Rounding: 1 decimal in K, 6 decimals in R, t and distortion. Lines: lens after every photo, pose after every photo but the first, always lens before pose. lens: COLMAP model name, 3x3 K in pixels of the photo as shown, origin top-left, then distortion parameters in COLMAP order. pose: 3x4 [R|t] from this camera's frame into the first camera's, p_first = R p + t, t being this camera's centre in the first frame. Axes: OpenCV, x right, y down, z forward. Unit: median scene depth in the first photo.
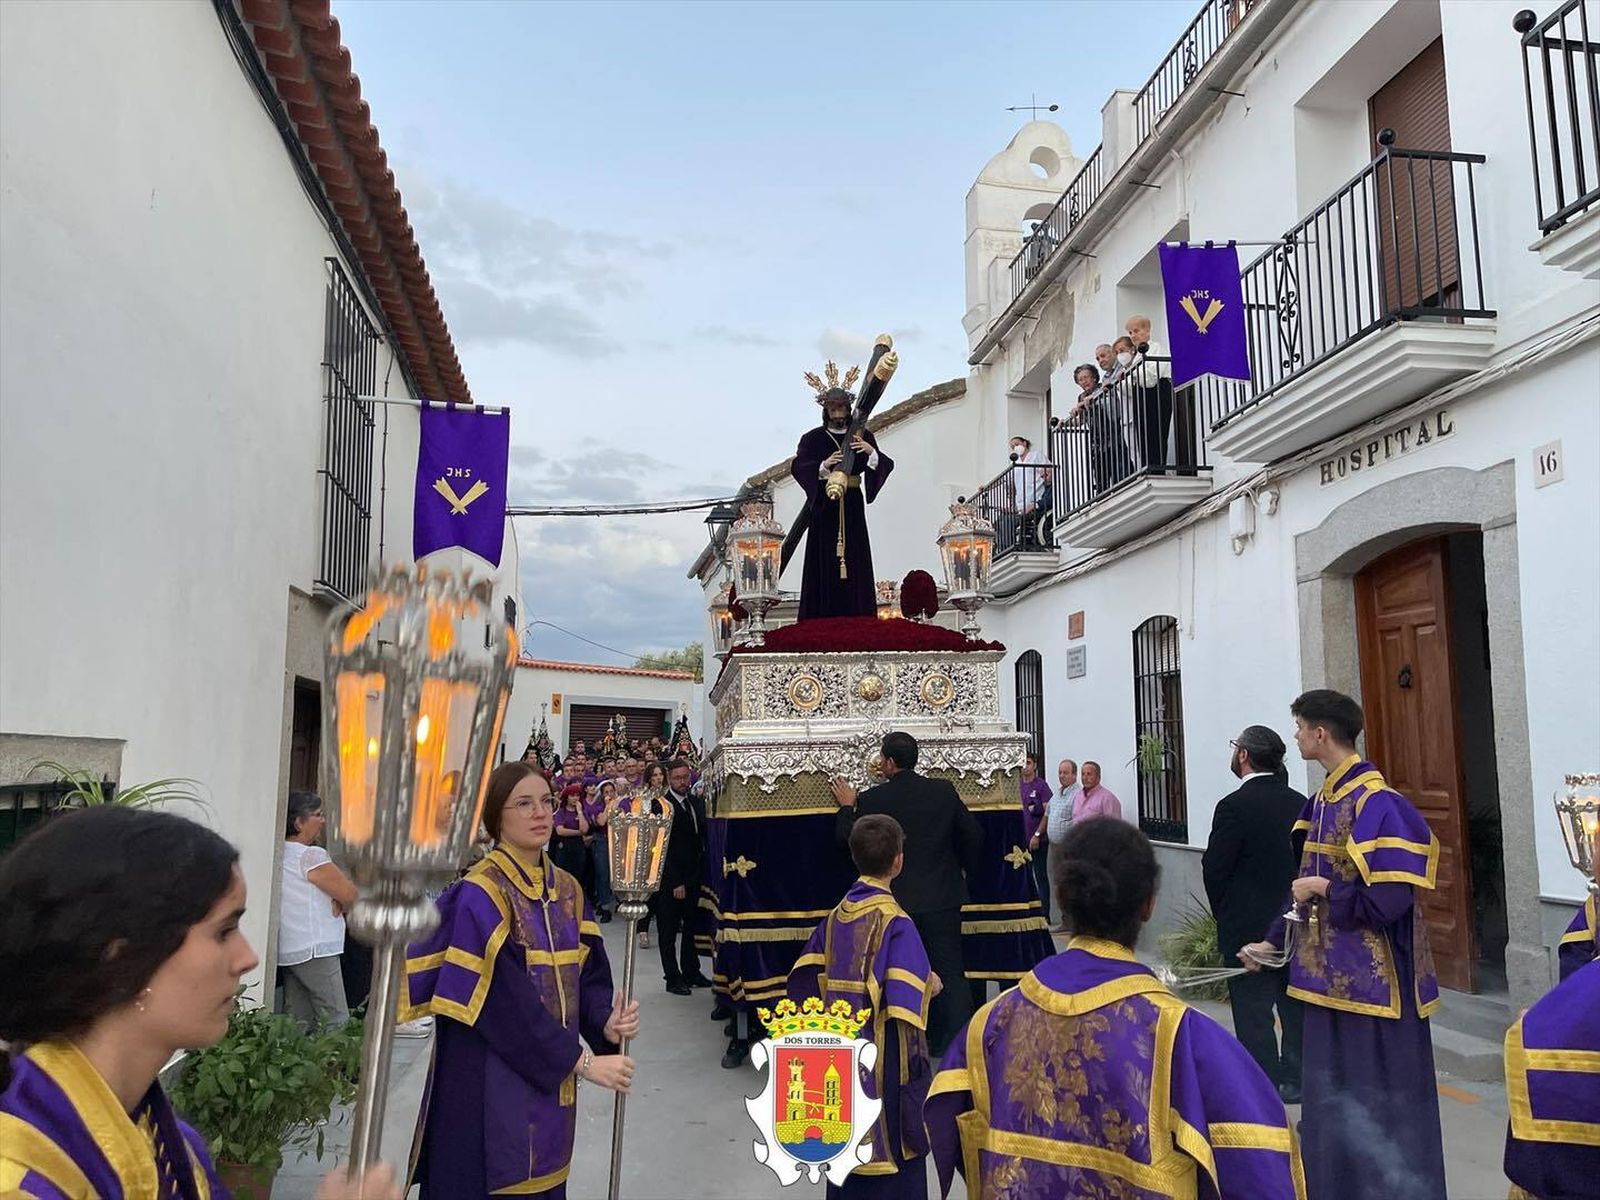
lens RADIAL K [[1218.9, 0, 800.0], [0, 1218.9, 600.0], [0, 0, 1]] dist [-0.015469, -0.006107]
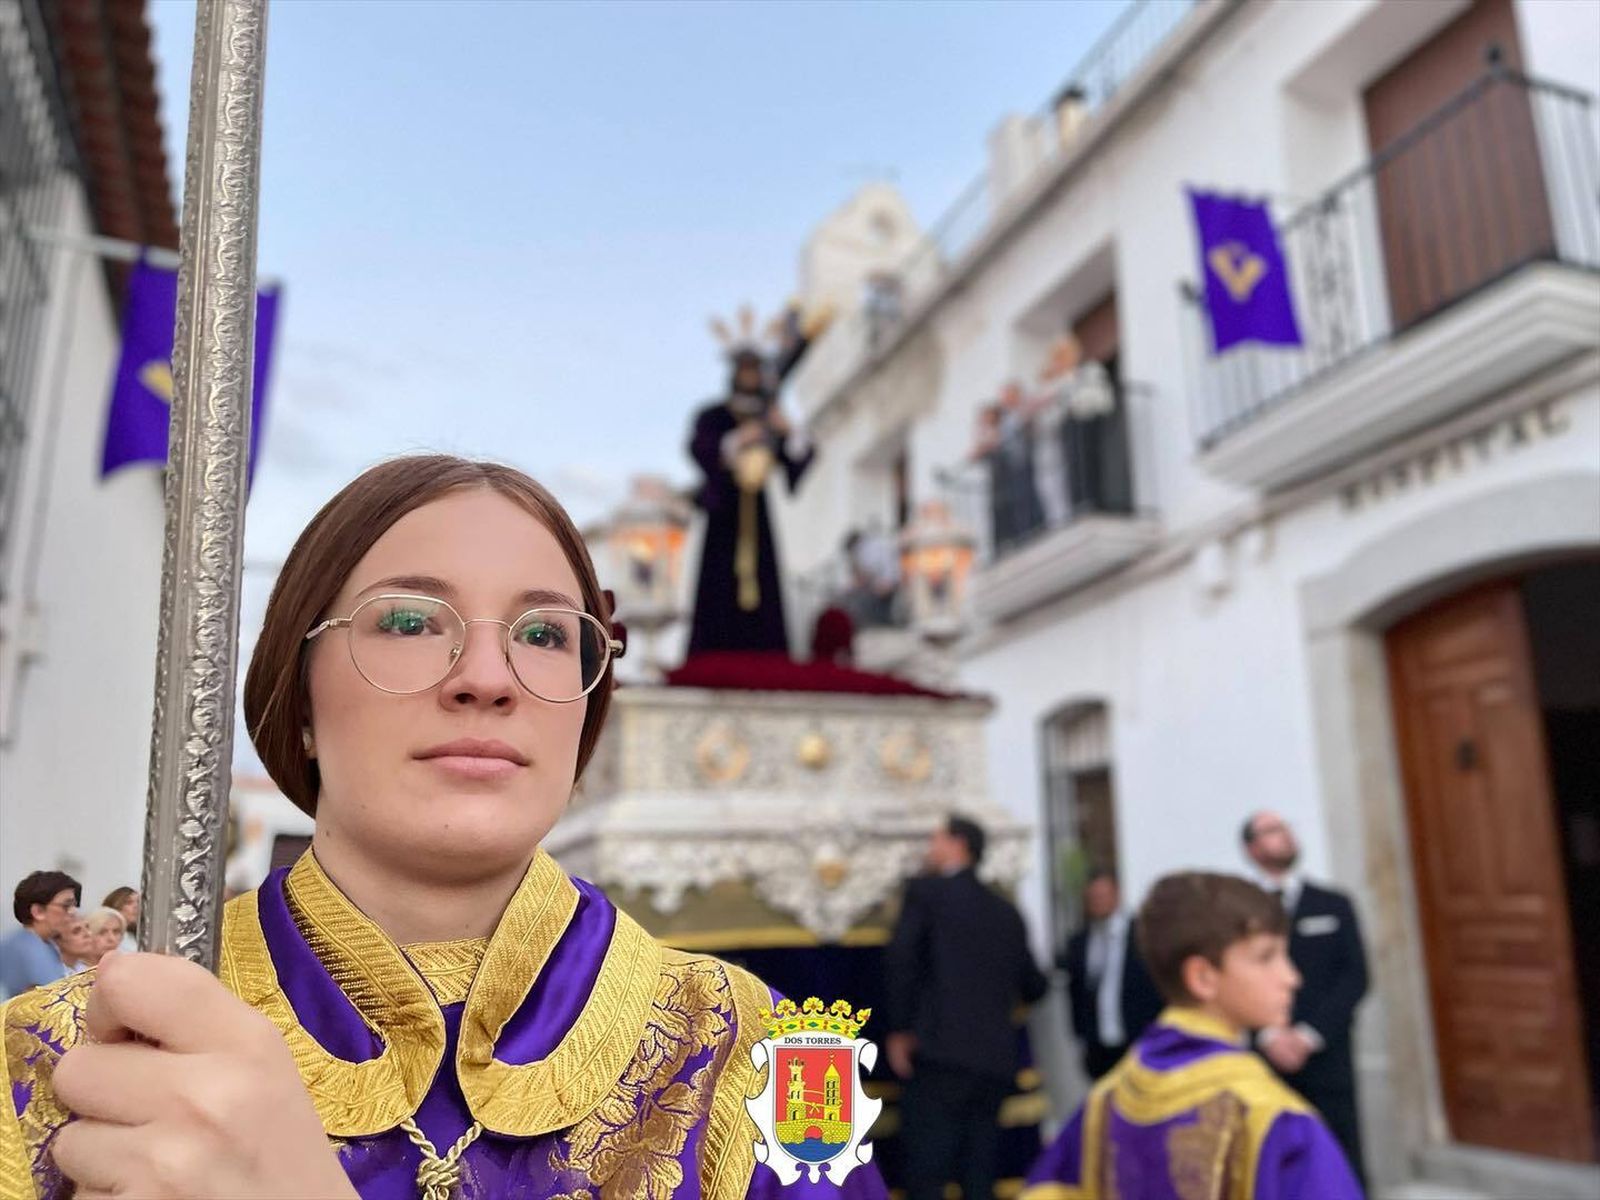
lens RADIAL K [[1218.9, 0, 800.0], [0, 1218.9, 600.0], [0, 0, 1]] dist [-0.015469, -0.006107]
pose [[0.971646, 0.051345, 0.230796, -0.102224], [-0.020561, 0.990787, -0.133860, 0.074611], [-0.235543, 0.125319, 0.963750, 0.316487]]
